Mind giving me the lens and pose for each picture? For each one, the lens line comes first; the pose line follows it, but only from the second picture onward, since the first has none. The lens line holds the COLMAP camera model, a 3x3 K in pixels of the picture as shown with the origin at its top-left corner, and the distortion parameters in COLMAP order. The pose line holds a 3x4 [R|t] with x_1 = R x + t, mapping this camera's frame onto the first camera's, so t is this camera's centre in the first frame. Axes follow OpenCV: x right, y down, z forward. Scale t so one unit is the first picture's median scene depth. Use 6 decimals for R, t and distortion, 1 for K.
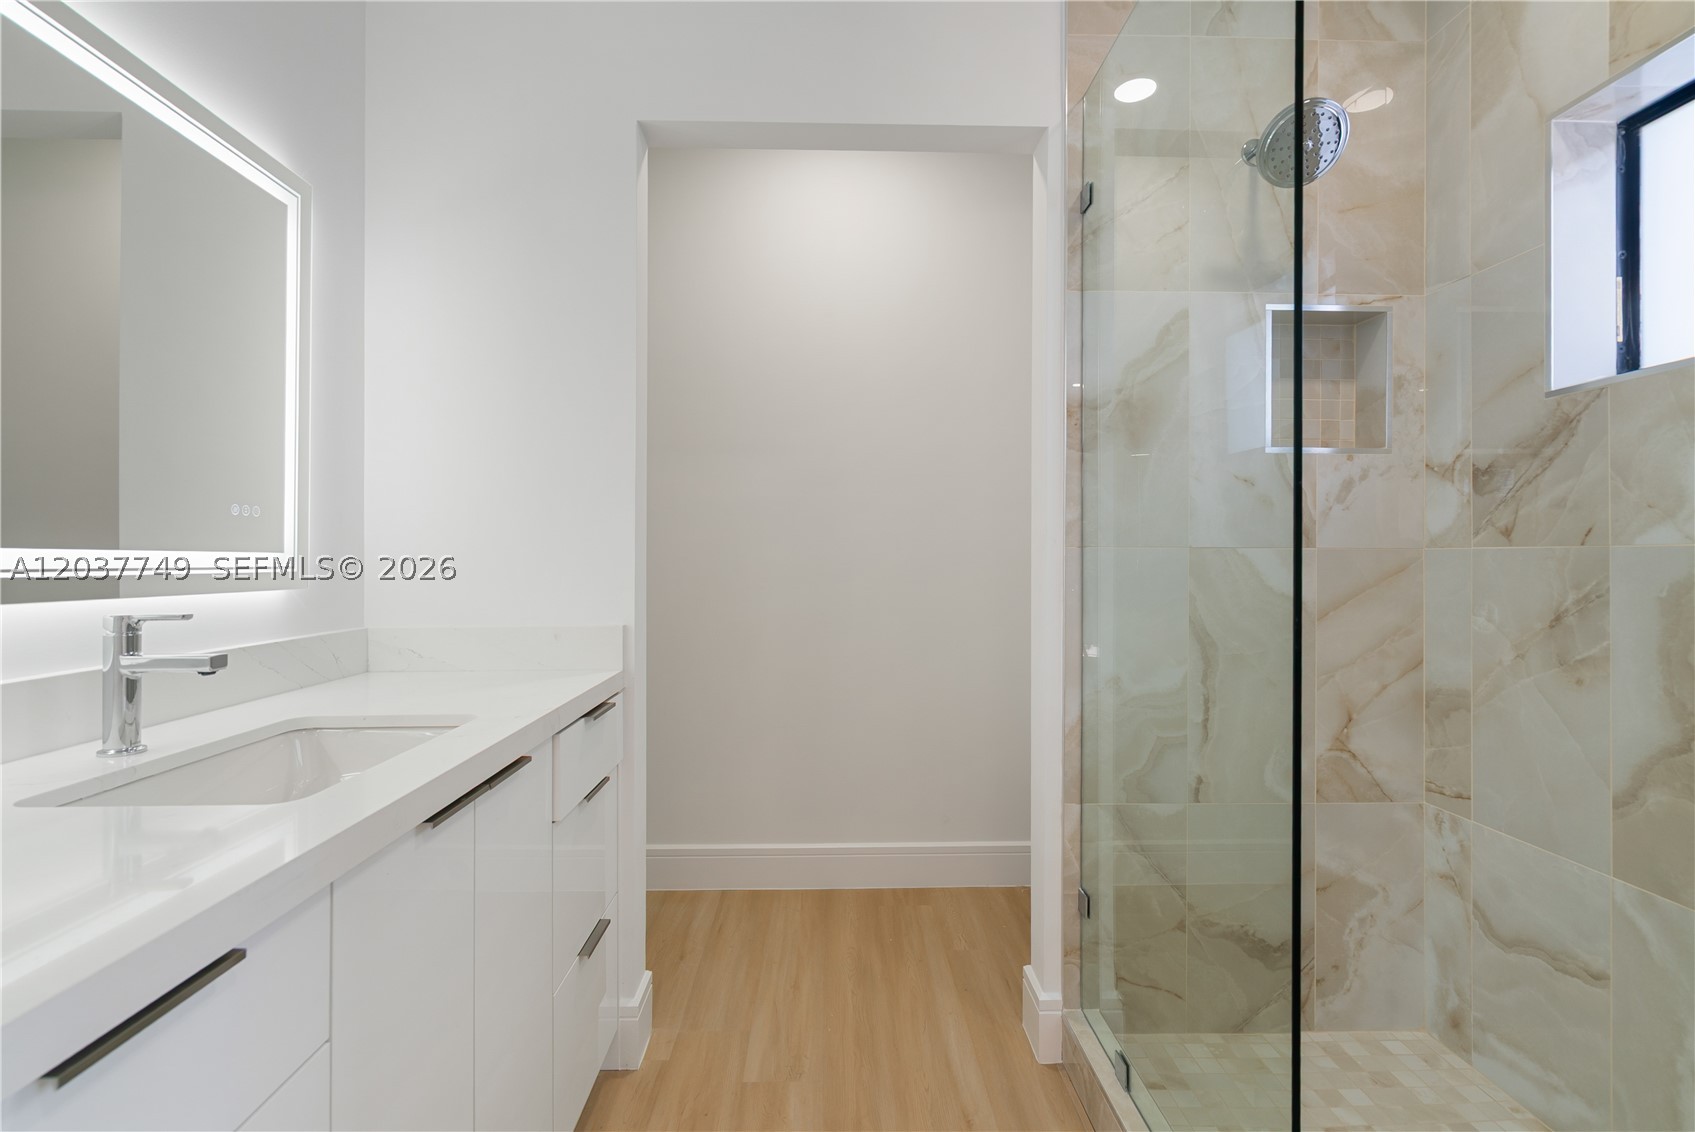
lens RADIAL K [[766.5, 0, 845.2], [0, 766.5, 564.1], [0, 0, 1]] dist [0.002806, 0.000266]
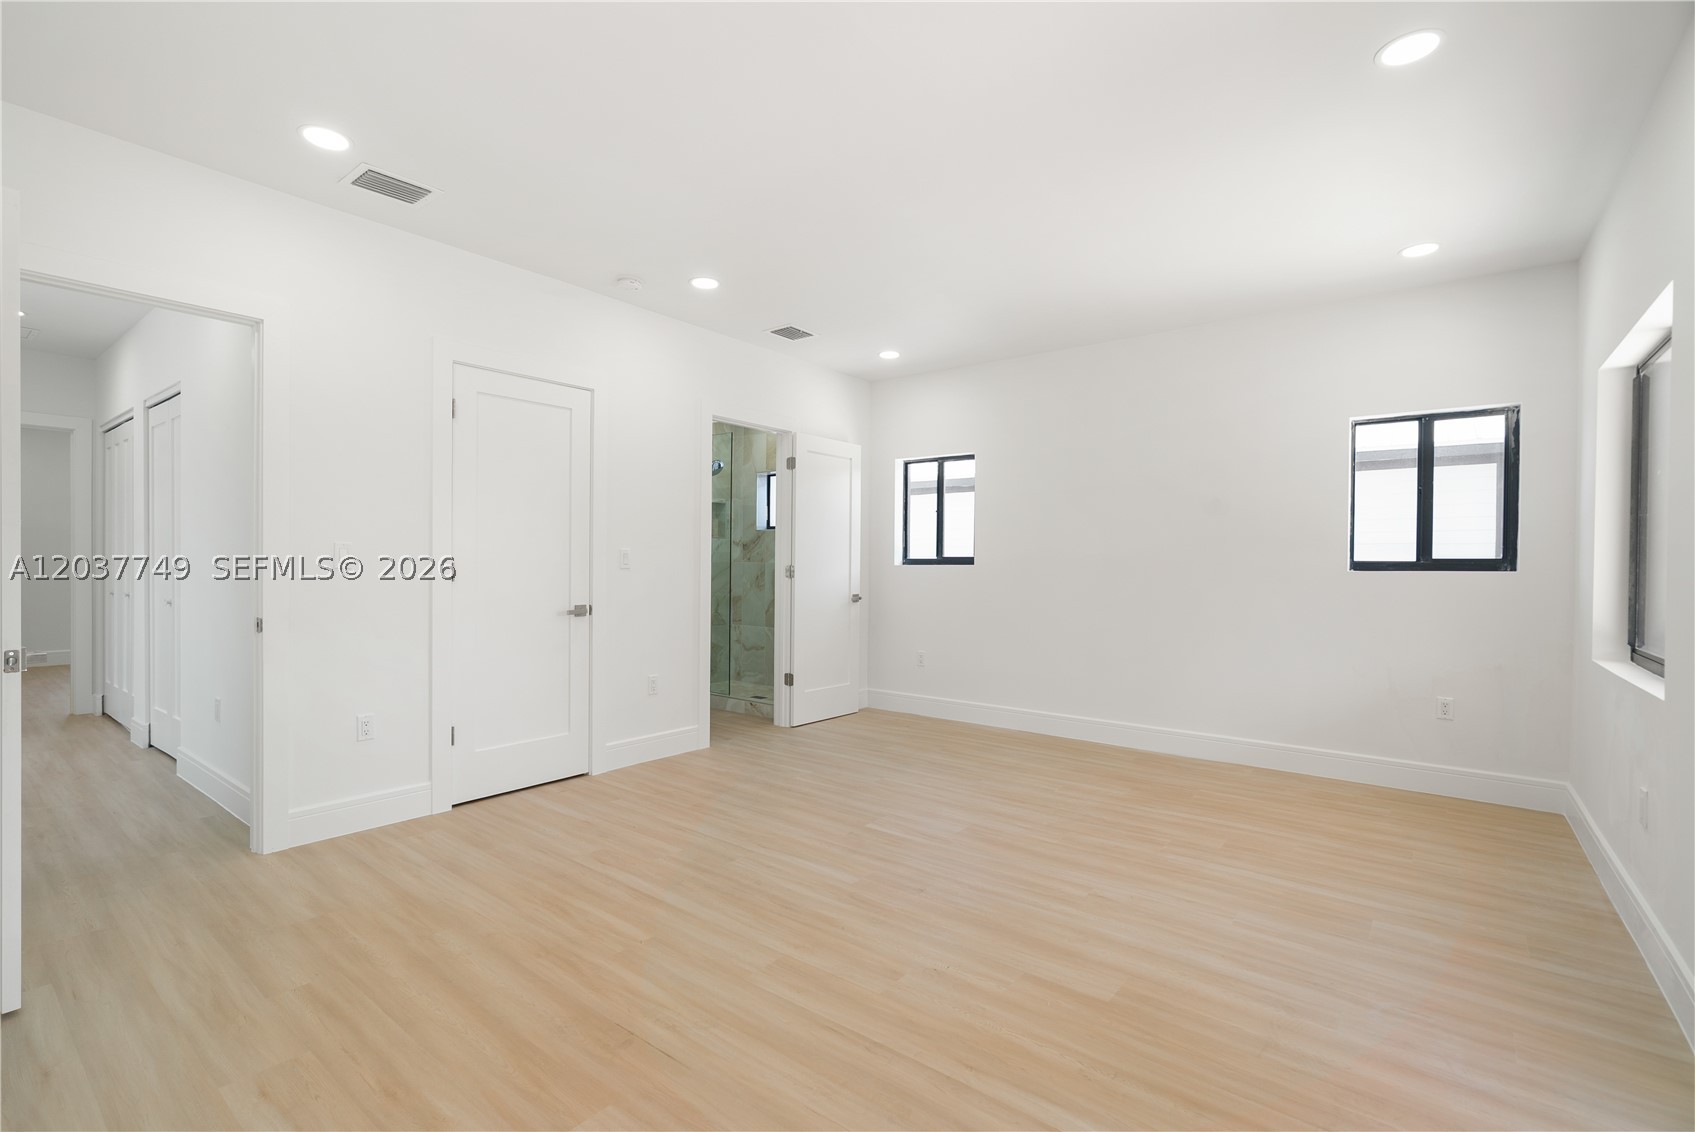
lens RADIAL K [[766.5, 0, 846.4], [0, 766.5, 567.5], [0, 0, 1]] dist [0.002806, 0.000266]
pose [[0.635657, 0.000472, 0.771972, -2.312367], [-0.008043, 0.999950, 0.006011, -0.022320], [-0.771930, -0.010030, 0.635629, -2.366398]]
